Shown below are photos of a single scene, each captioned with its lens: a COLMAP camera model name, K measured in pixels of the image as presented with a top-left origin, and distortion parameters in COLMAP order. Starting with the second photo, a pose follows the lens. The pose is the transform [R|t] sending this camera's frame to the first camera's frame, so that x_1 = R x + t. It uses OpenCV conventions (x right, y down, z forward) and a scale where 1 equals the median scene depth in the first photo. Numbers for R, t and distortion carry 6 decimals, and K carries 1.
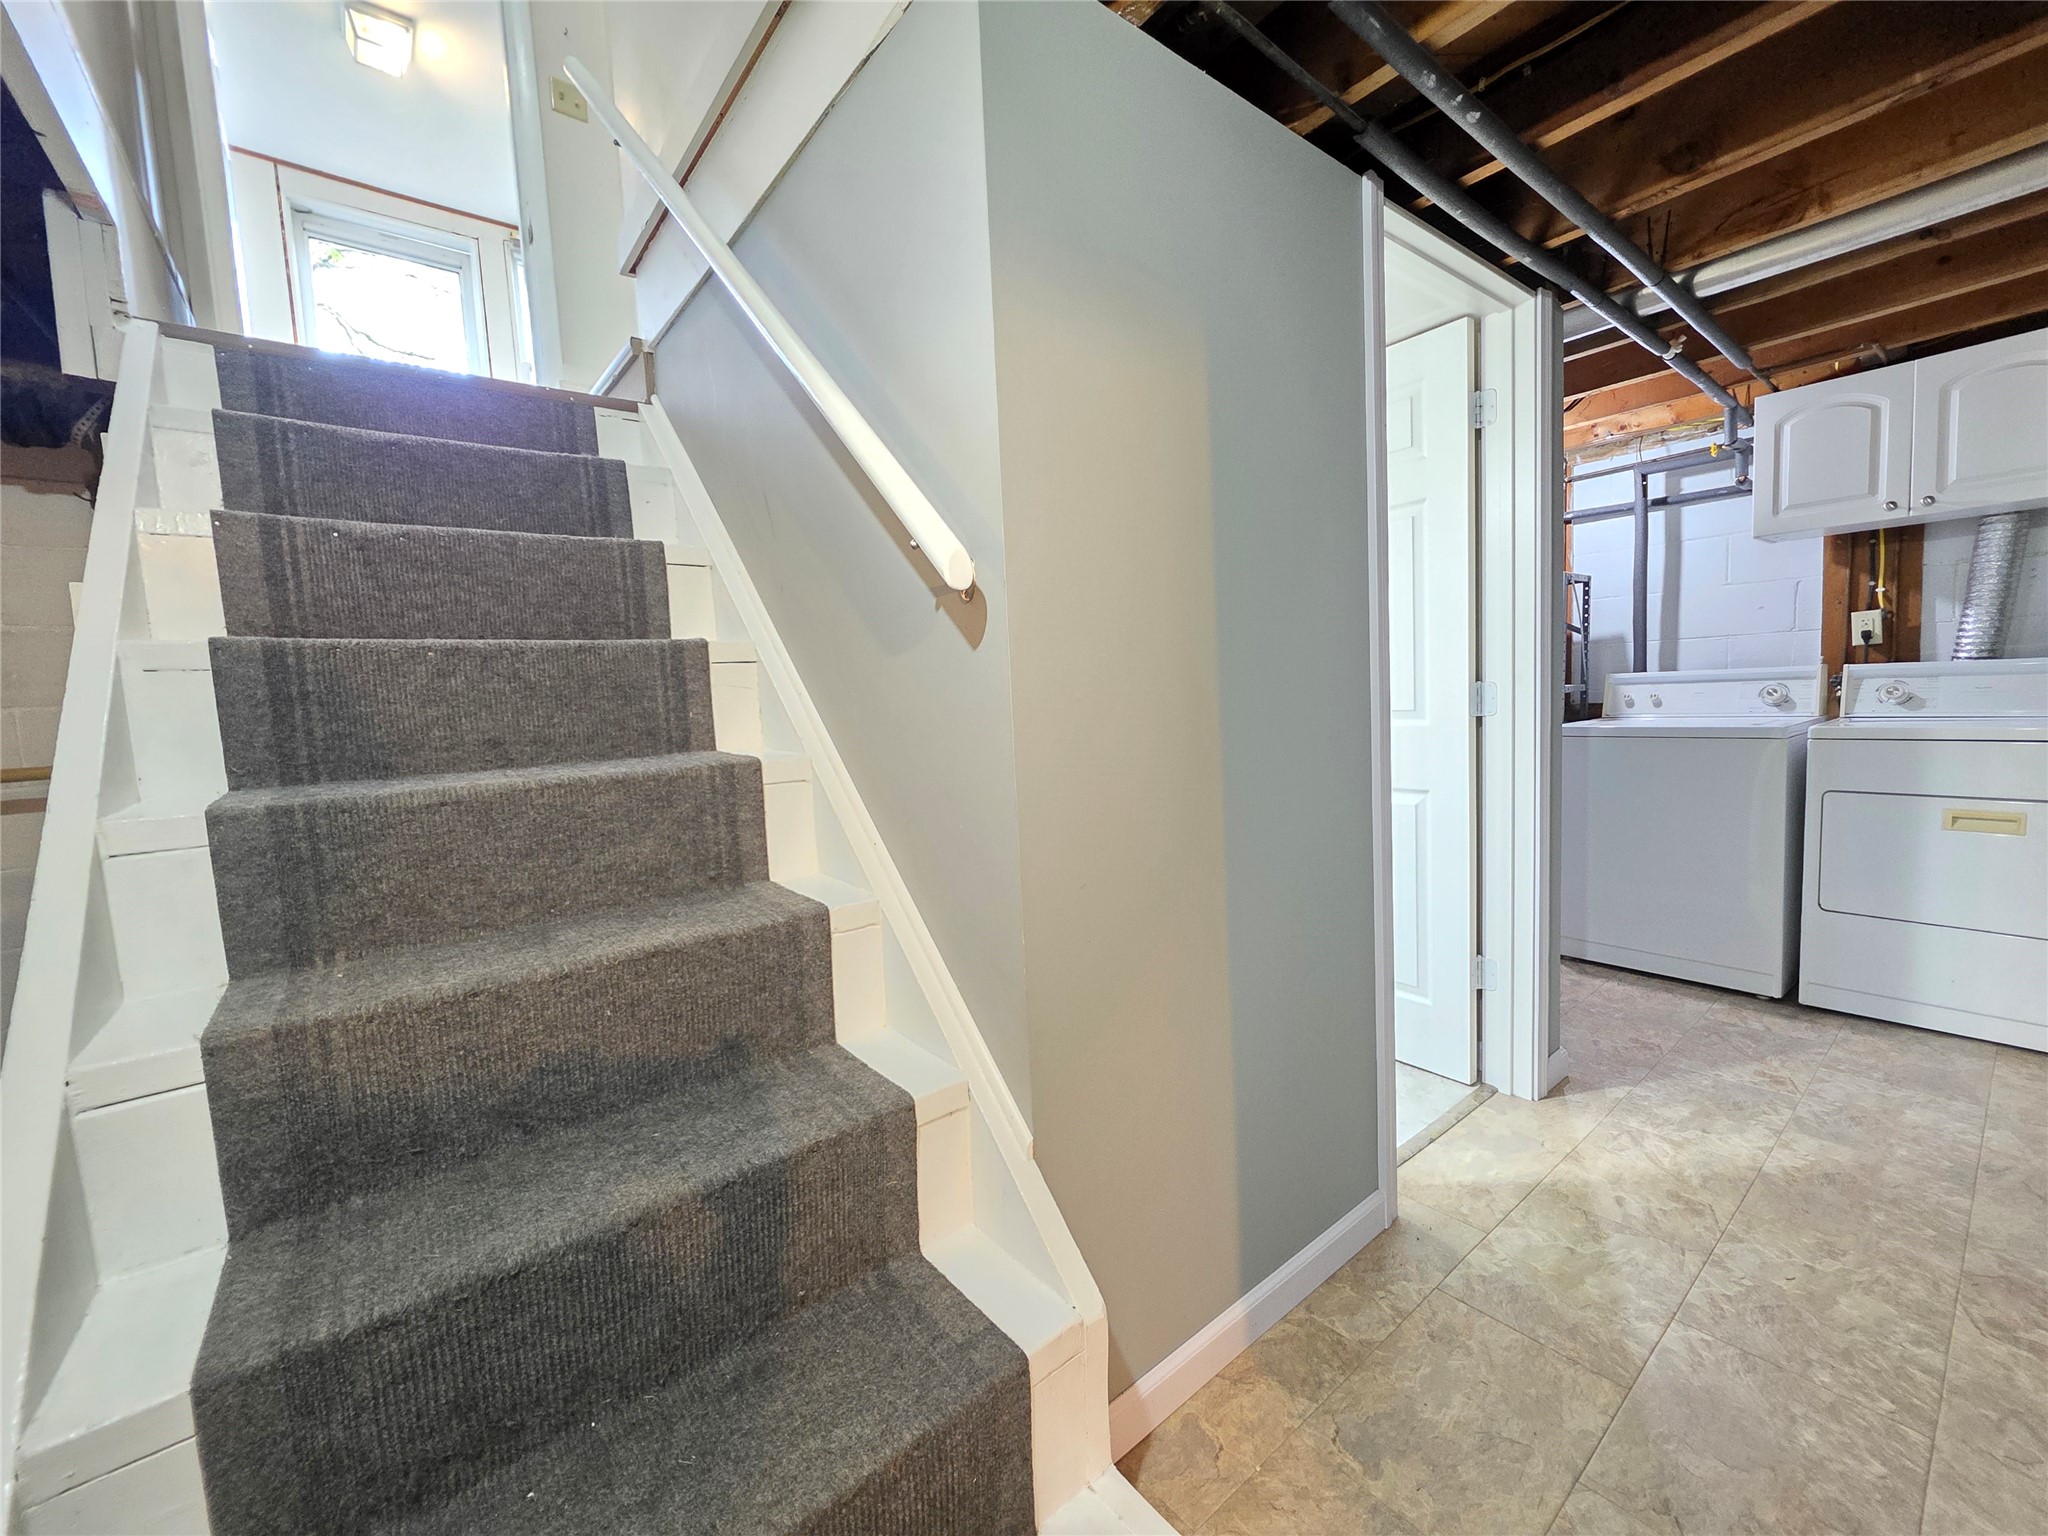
lens RADIAL K [[823.7, 0, 1017.2], [0, 823.7, 761.3], [0, 0, 1]] dist [0.000001, -0.000233]
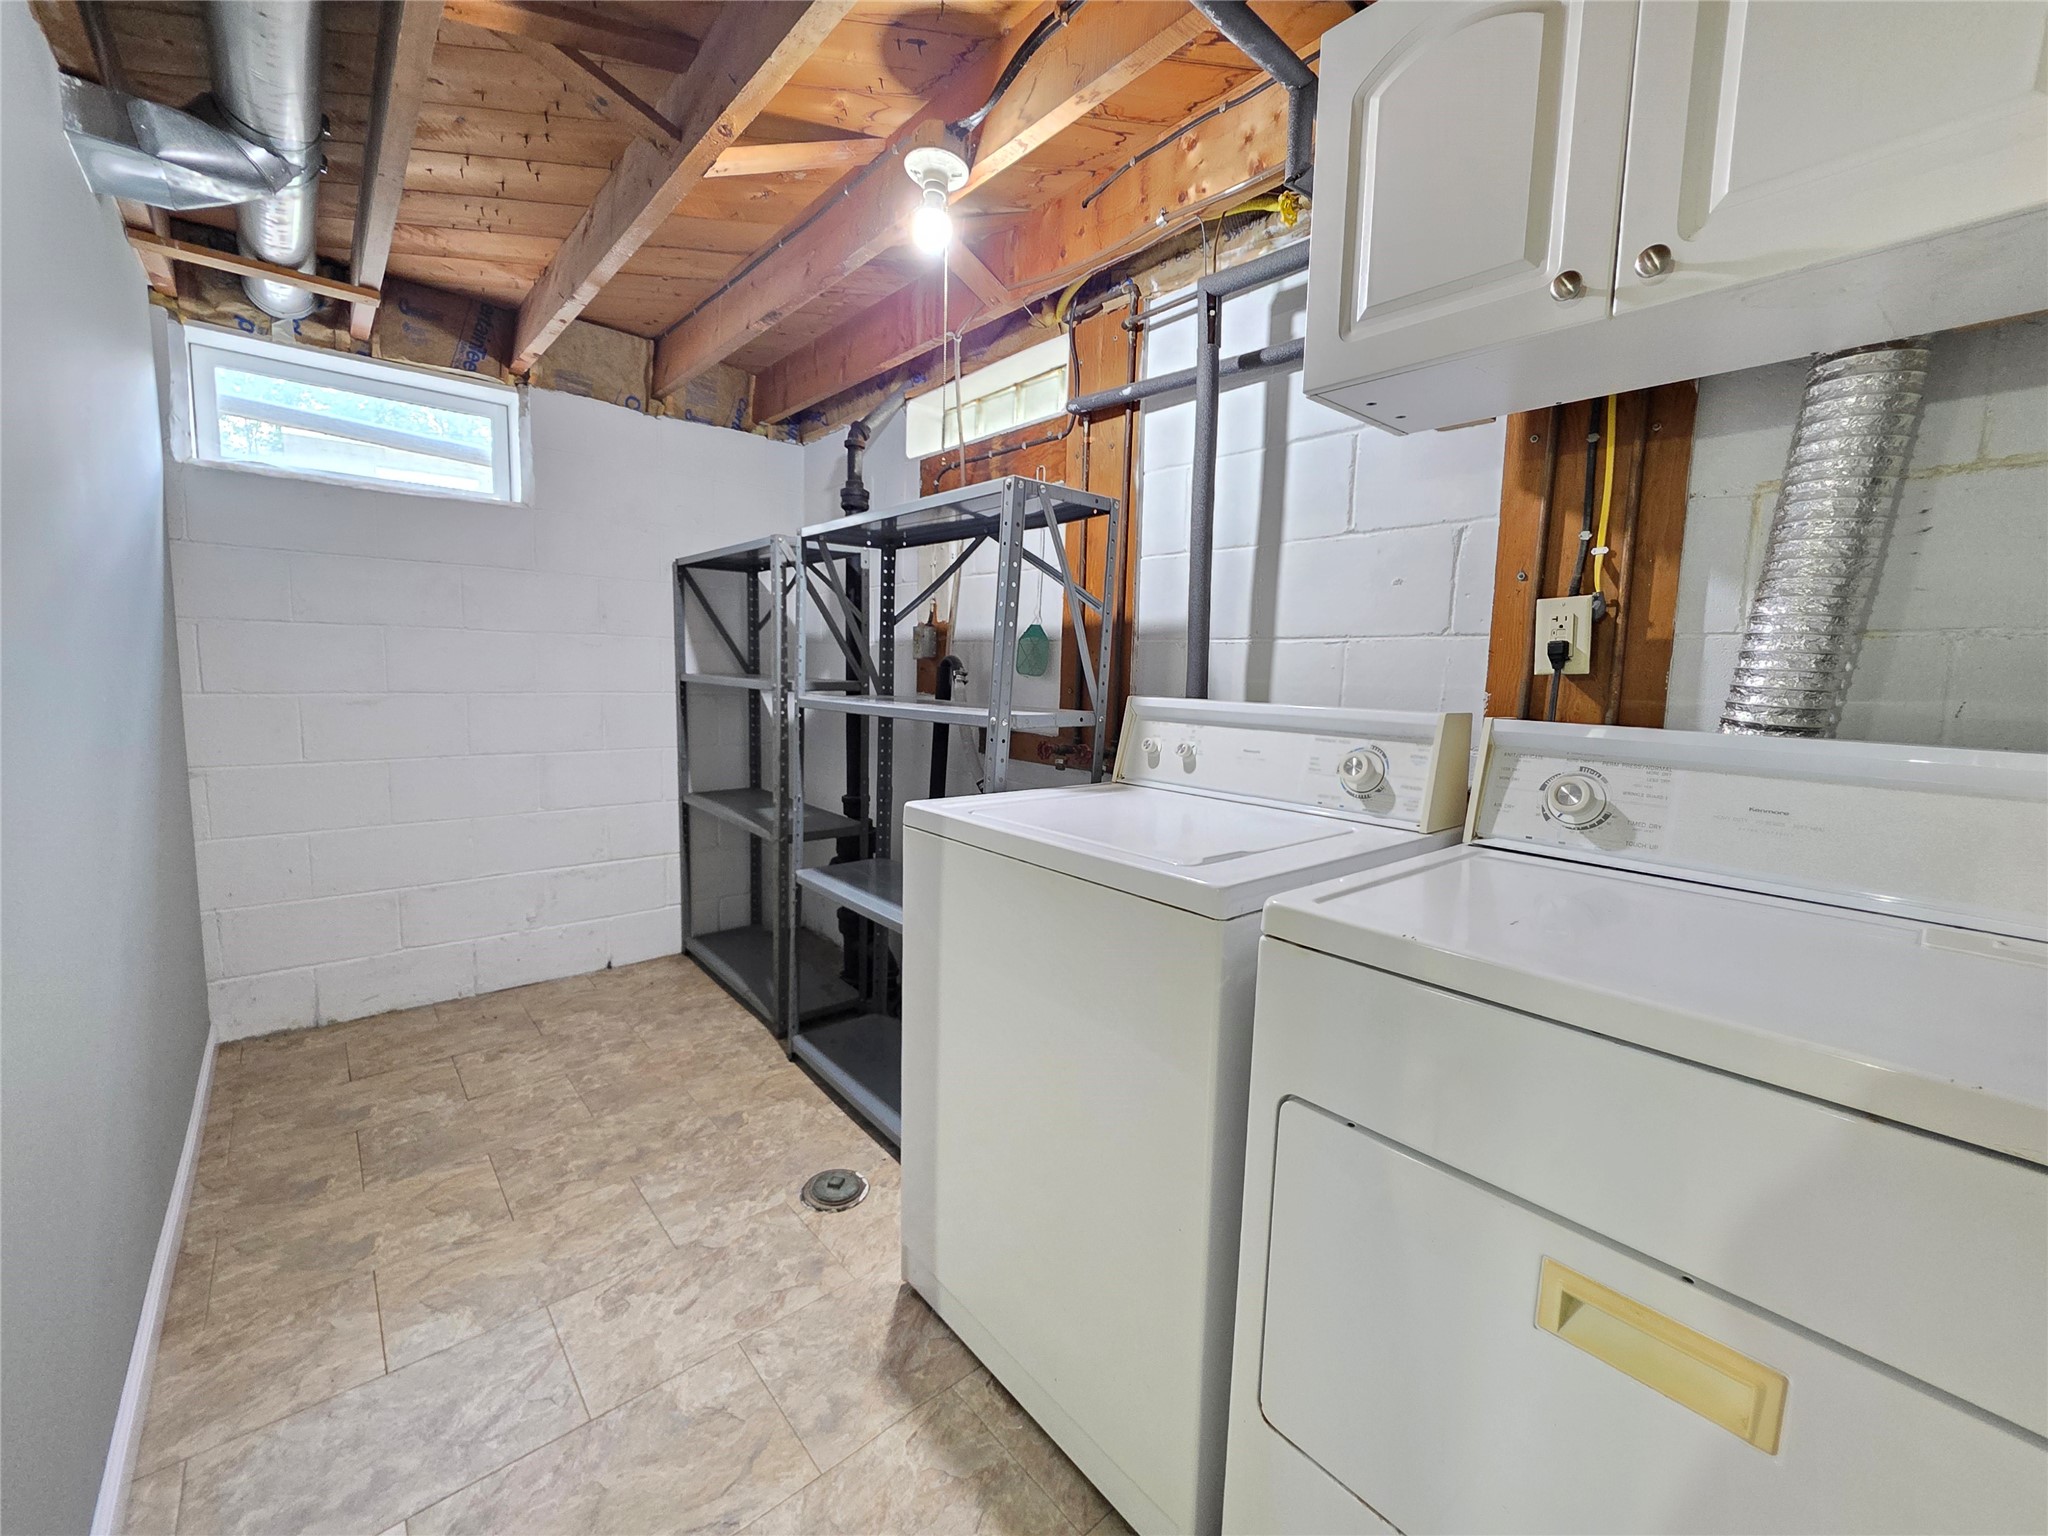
lens RADIAL K [[823.7, 0, 1034.6], [0, 823.7, 759.7], [0, 0, 1]] dist [0.000001, -0.000233]
pose [[0.995974, 0.070138, 0.055829, 0.752011], [-0.071348, 0.997251, 0.019985, -0.087836], [-0.054274, -0.023888, 0.998240, 0.593364]]
